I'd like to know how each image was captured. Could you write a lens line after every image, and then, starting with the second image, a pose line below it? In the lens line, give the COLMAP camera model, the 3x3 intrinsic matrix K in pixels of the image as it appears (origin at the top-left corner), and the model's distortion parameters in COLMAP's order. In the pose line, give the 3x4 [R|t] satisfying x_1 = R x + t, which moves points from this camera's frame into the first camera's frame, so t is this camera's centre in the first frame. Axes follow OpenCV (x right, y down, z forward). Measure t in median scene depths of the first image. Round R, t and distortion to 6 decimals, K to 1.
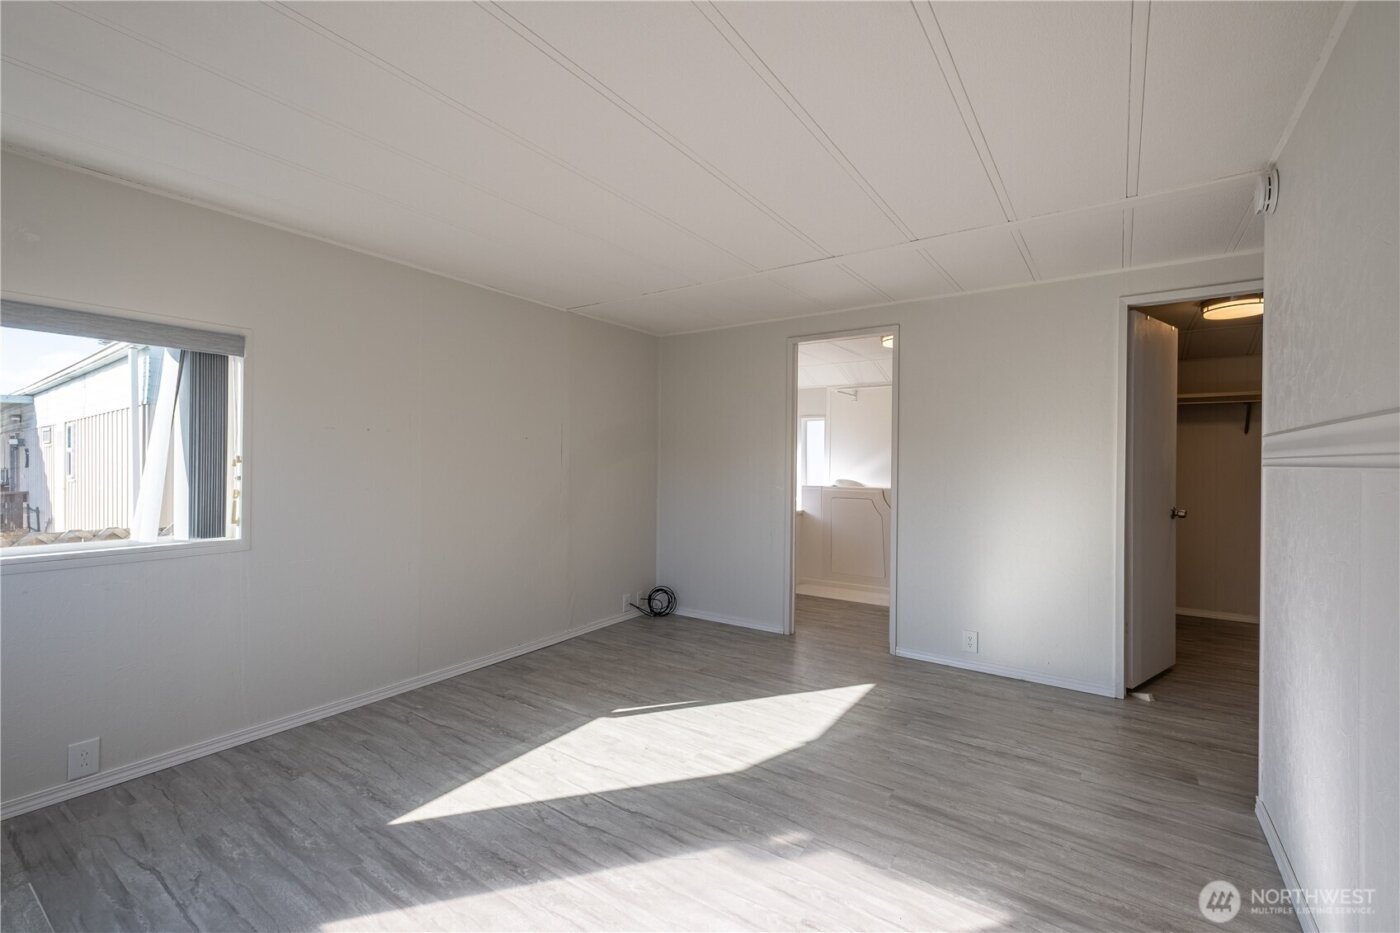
lens RADIAL K [[603.7, 0, 703.9], [0, 603.7, 465.2], [0, 0, 1]] dist [0.017500, -0.005068]
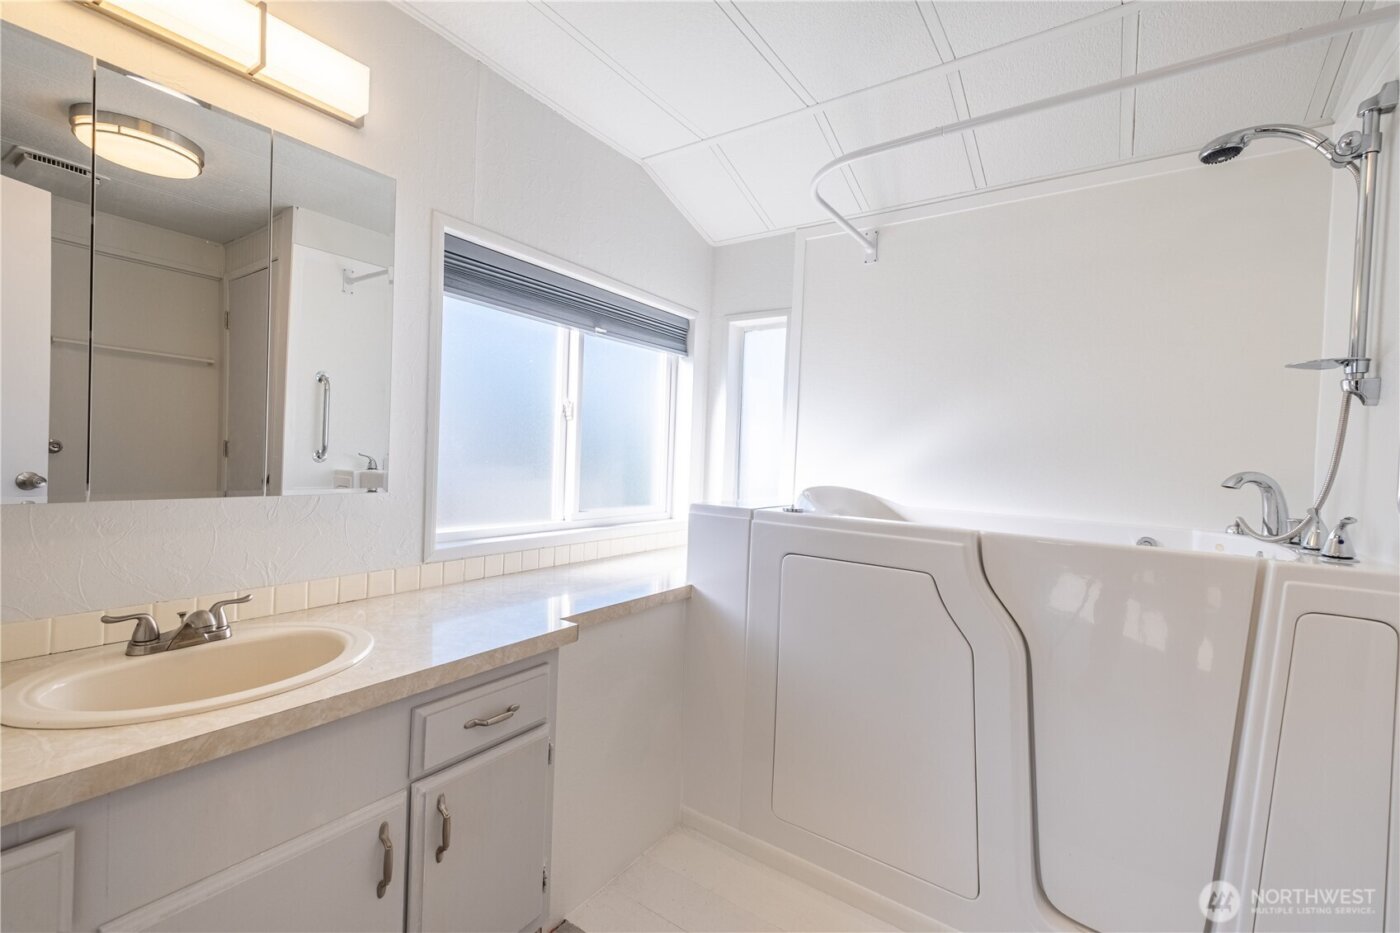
lens RADIAL K [[603.7, 0, 703.9], [0, 603.7, 465.2], [0, 0, 1]] dist [0.017500, -0.005068]
pose [[0.999468, 0.031489, -0.008514, 0.165574], [-0.031398, 0.999451, 0.010539, 0.010566], [0.008841, -0.010266, 0.999908, 0.675585]]
